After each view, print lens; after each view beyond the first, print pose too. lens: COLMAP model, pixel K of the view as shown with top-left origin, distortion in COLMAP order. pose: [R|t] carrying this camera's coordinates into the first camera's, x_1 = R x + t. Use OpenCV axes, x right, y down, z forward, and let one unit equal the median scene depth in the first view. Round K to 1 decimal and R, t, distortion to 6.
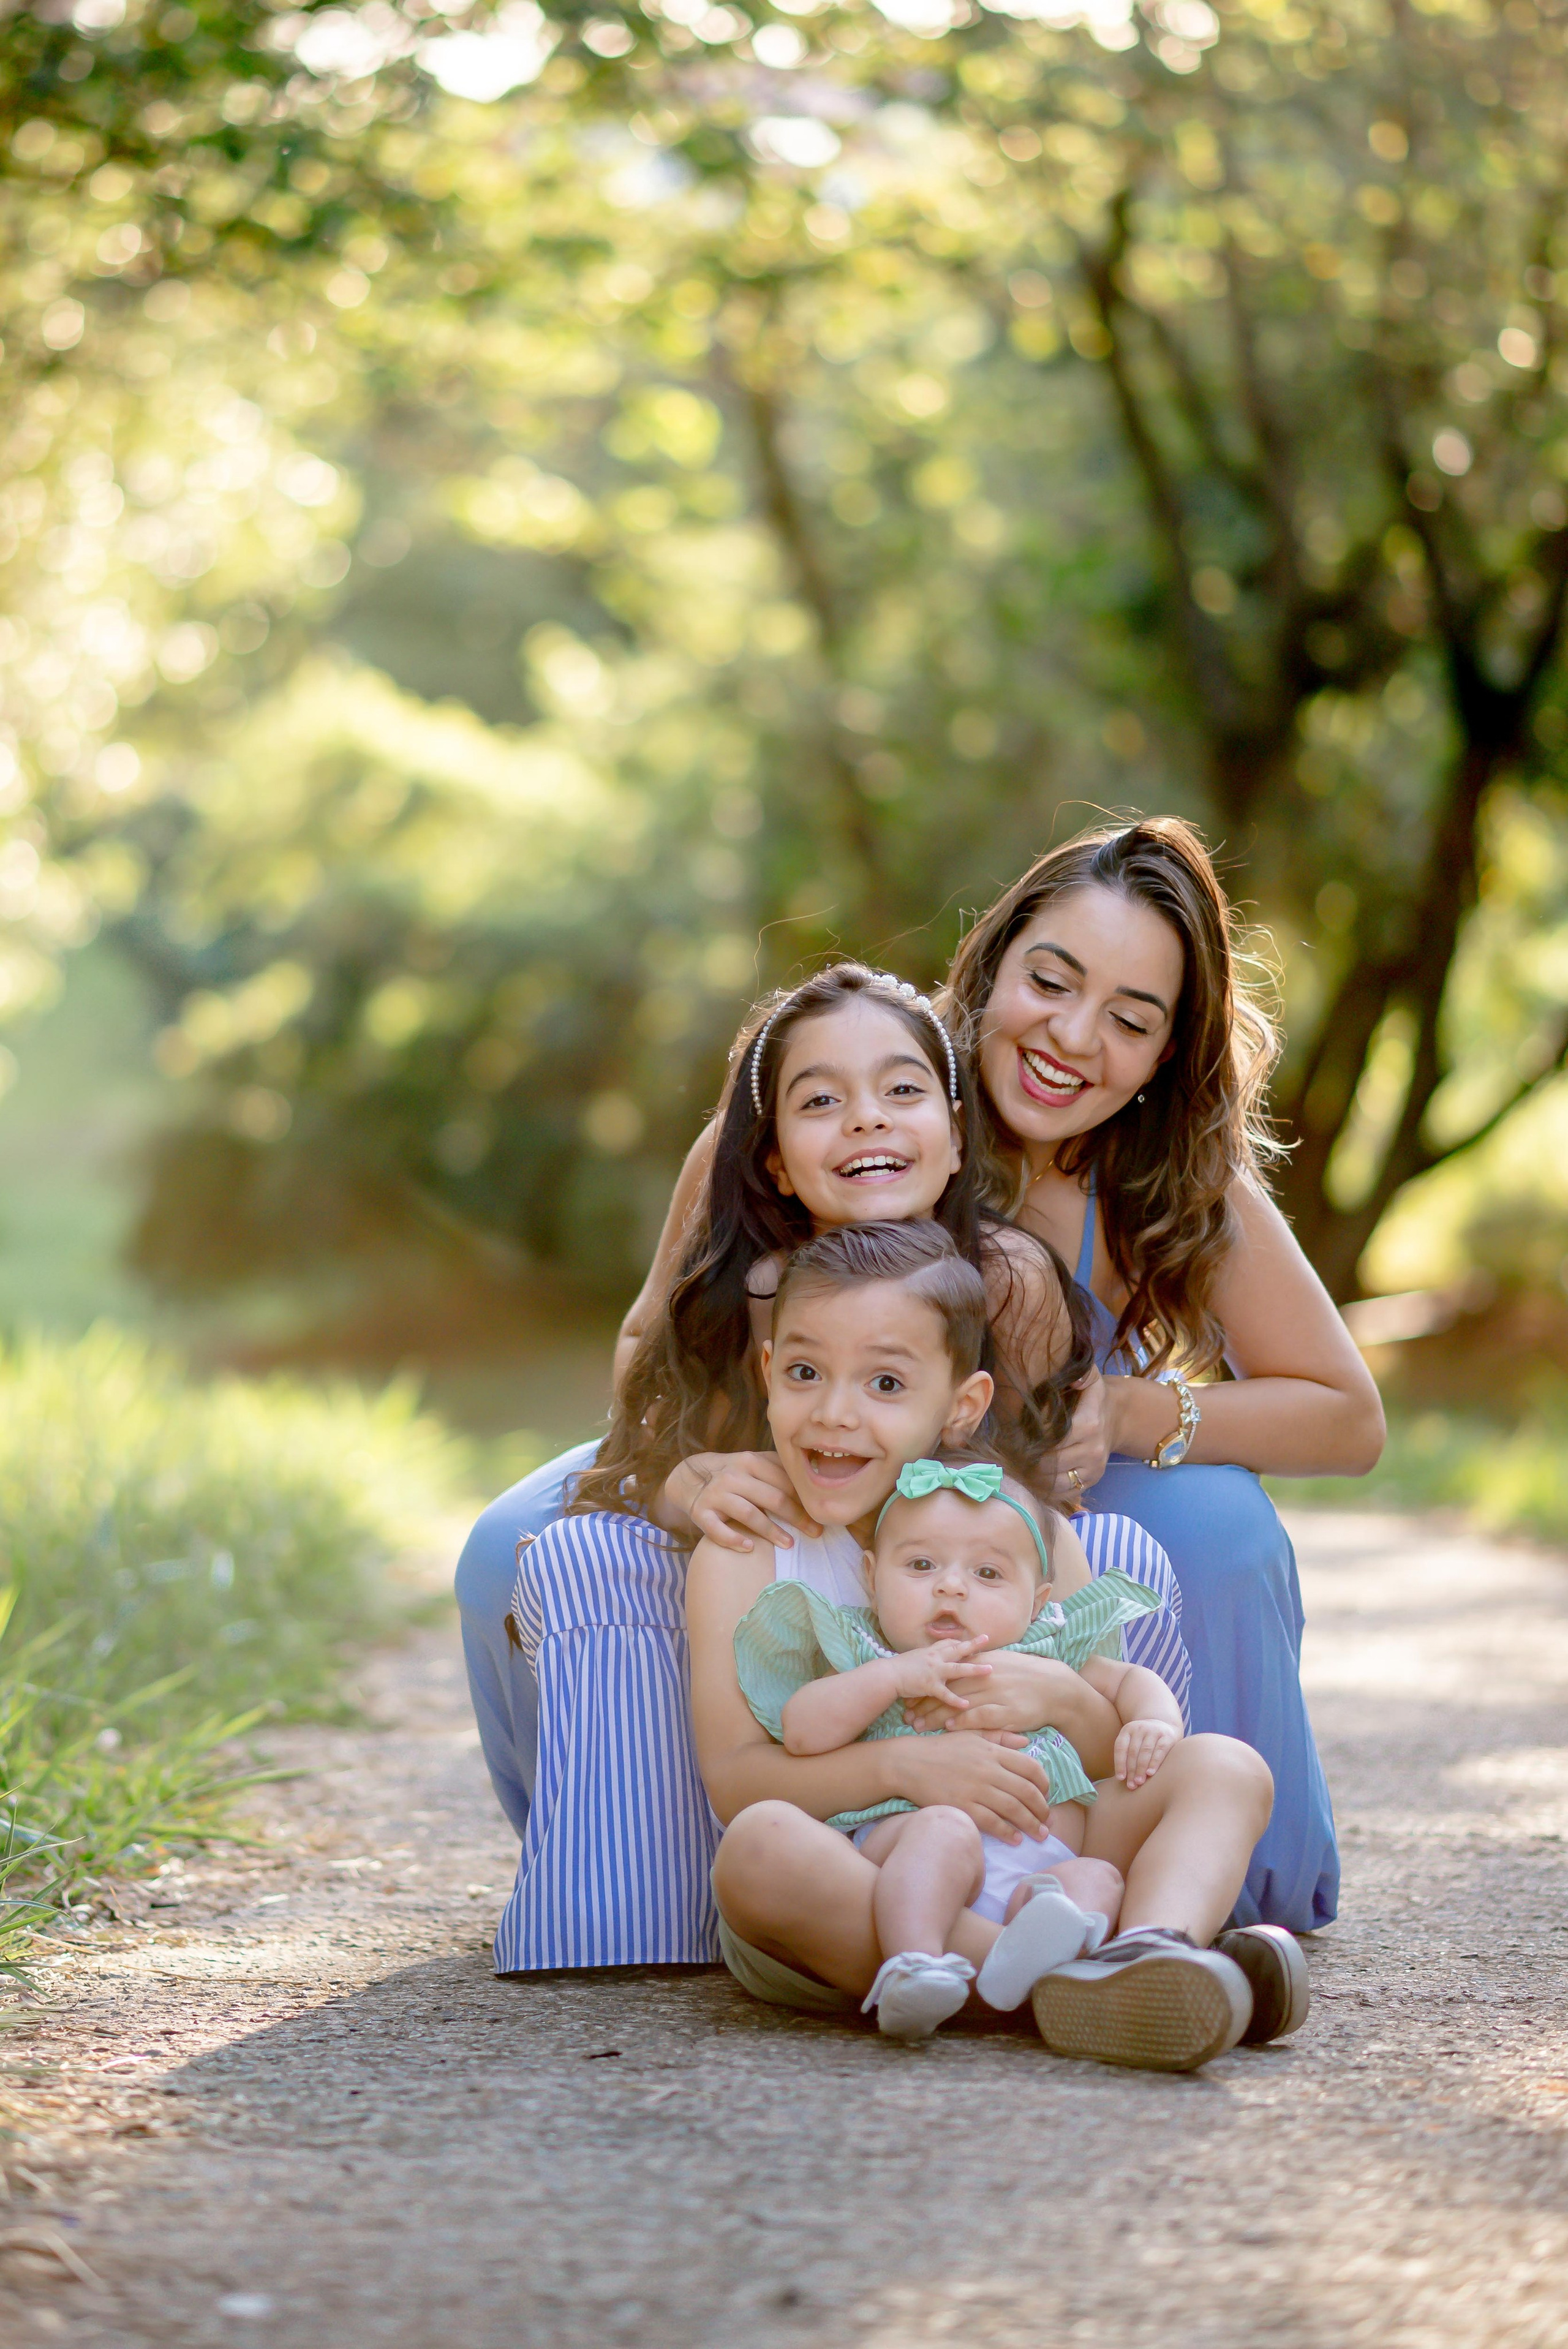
lens RADIAL K [[6481.2, 0, 694.5], [0, 6481.2, 1174.4], [0, 0, 1]] dist [0.029229, -0.651378]
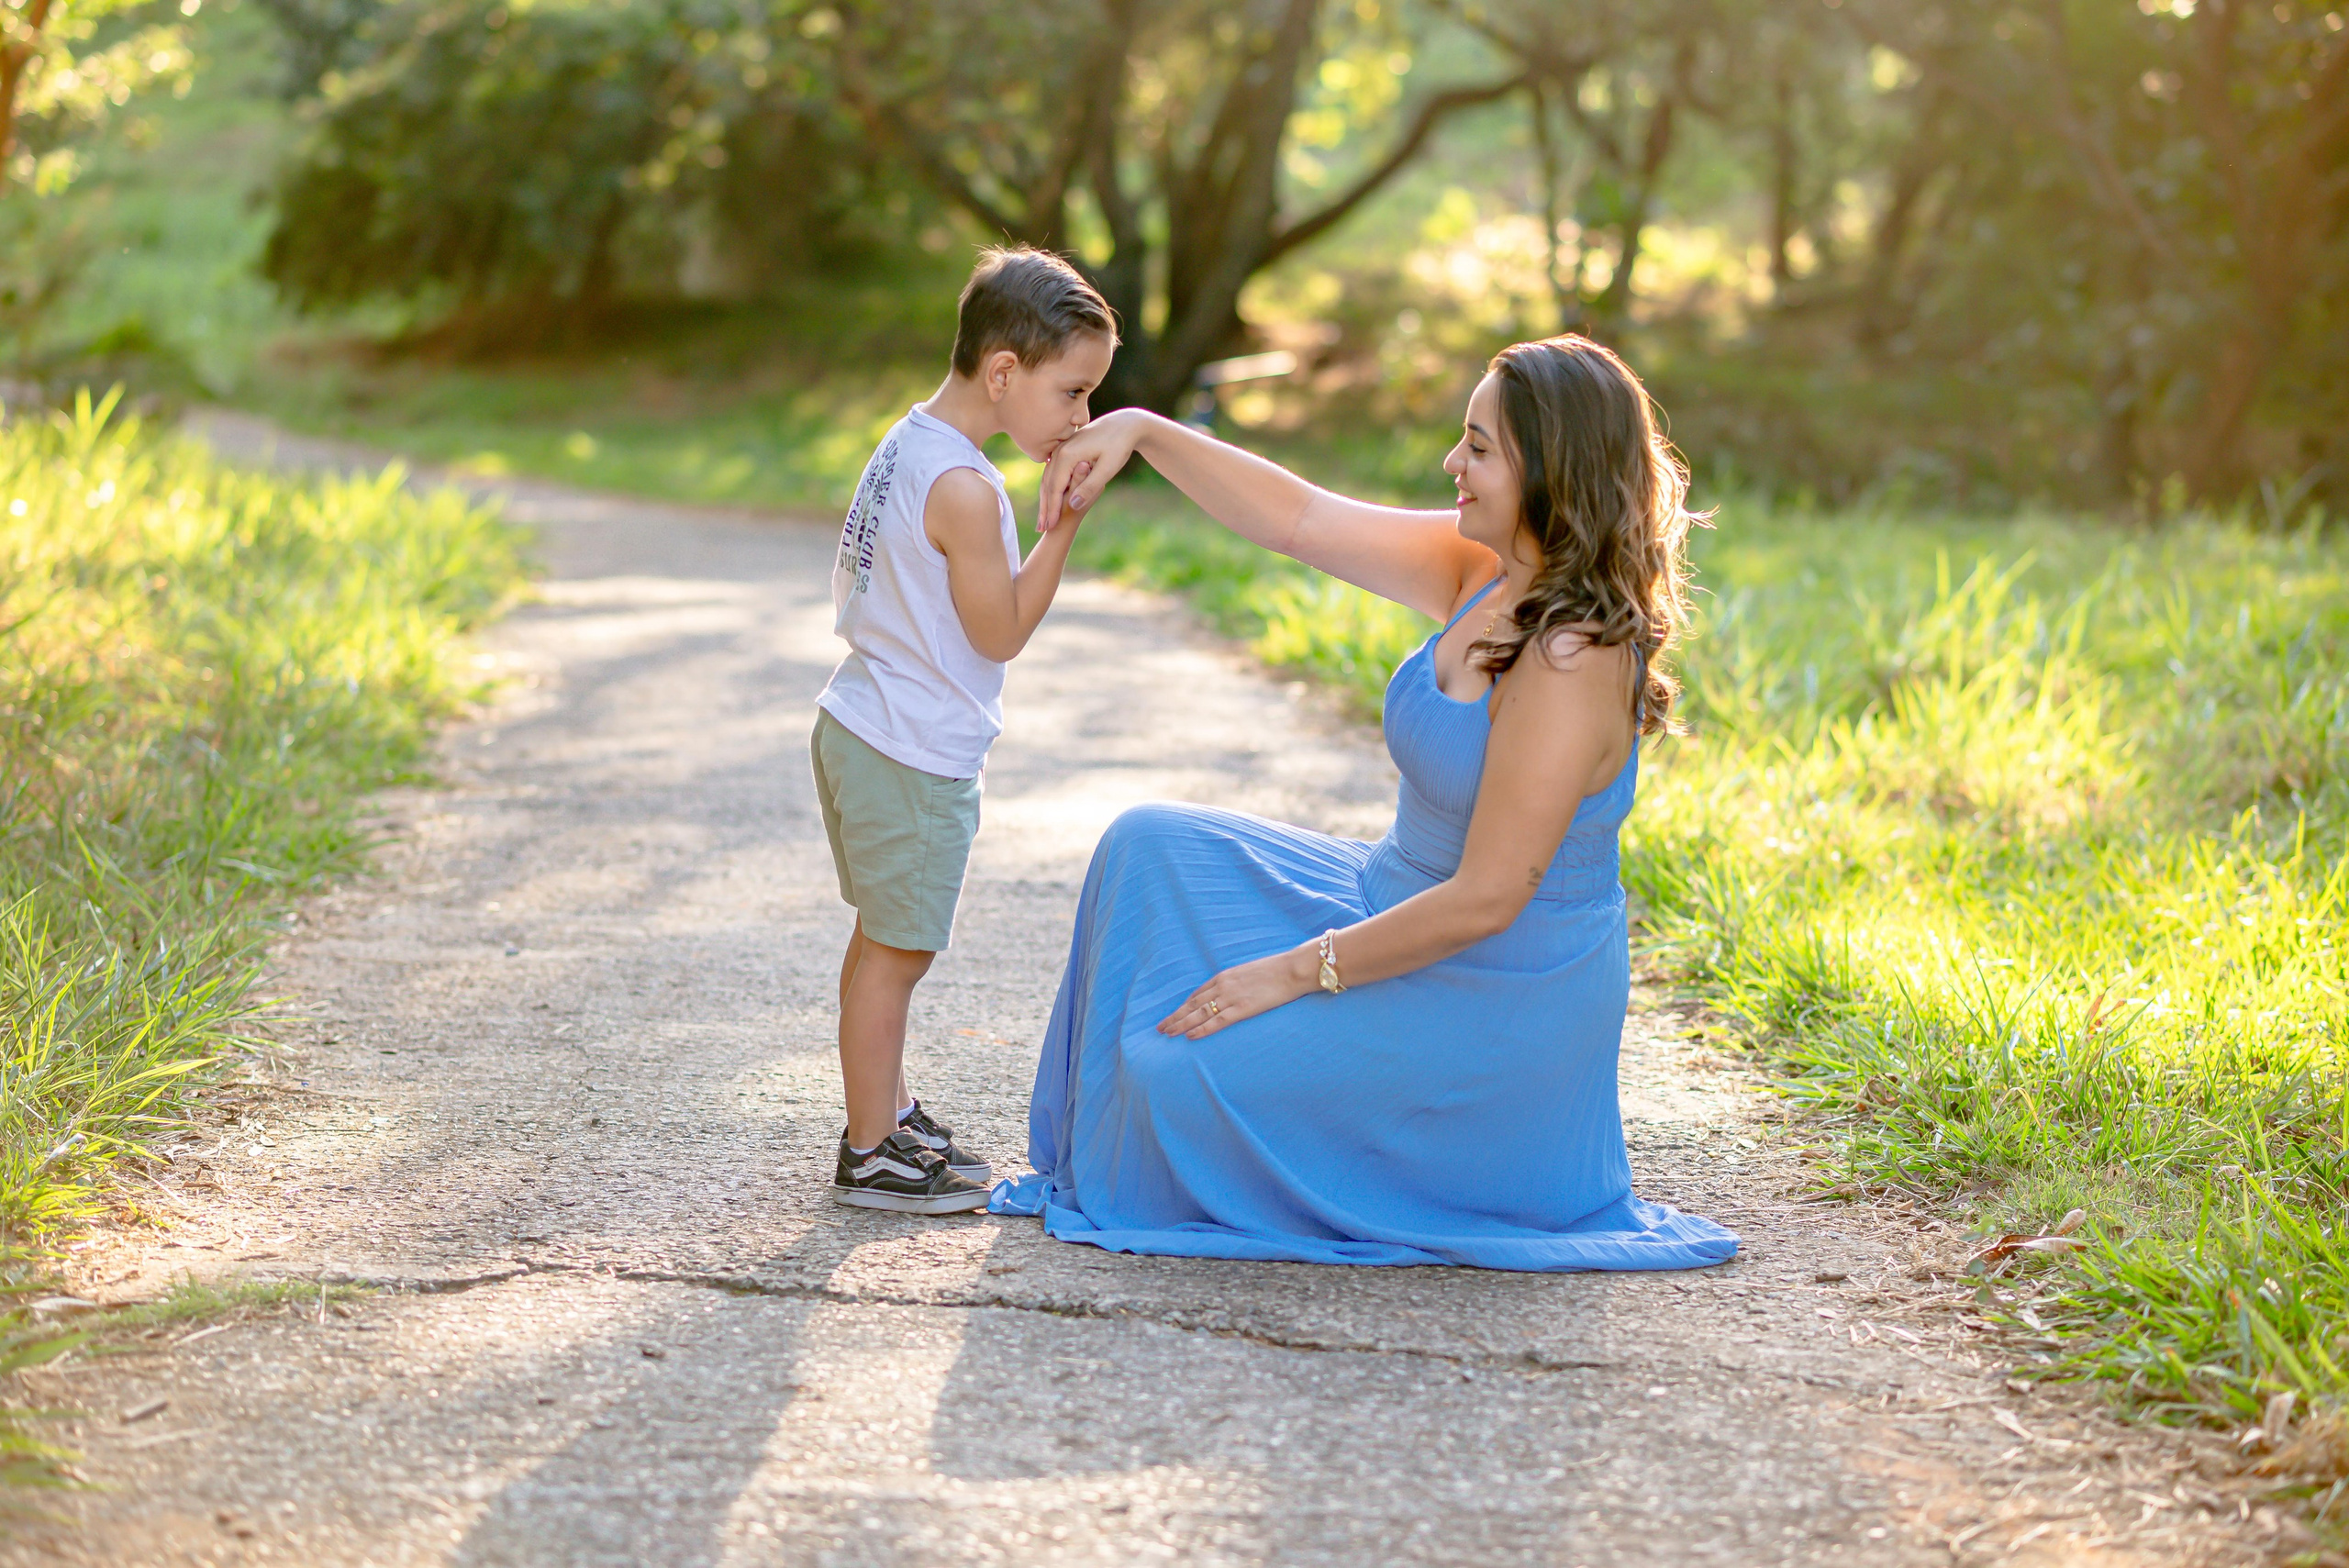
lens RADIAL K [[5530.7, 0, 1186.0], [0, 5530.7, 781.5], [0, 0, 1]] dist [0.010382, 0.359928]
pose [[0.996310, 0.025359, 0.081992, 0.037153], [-0.034549, 0.993031, 0.112675, -0.122572], [-0.078563, -0.115092, 0.990243, -0.666865]]
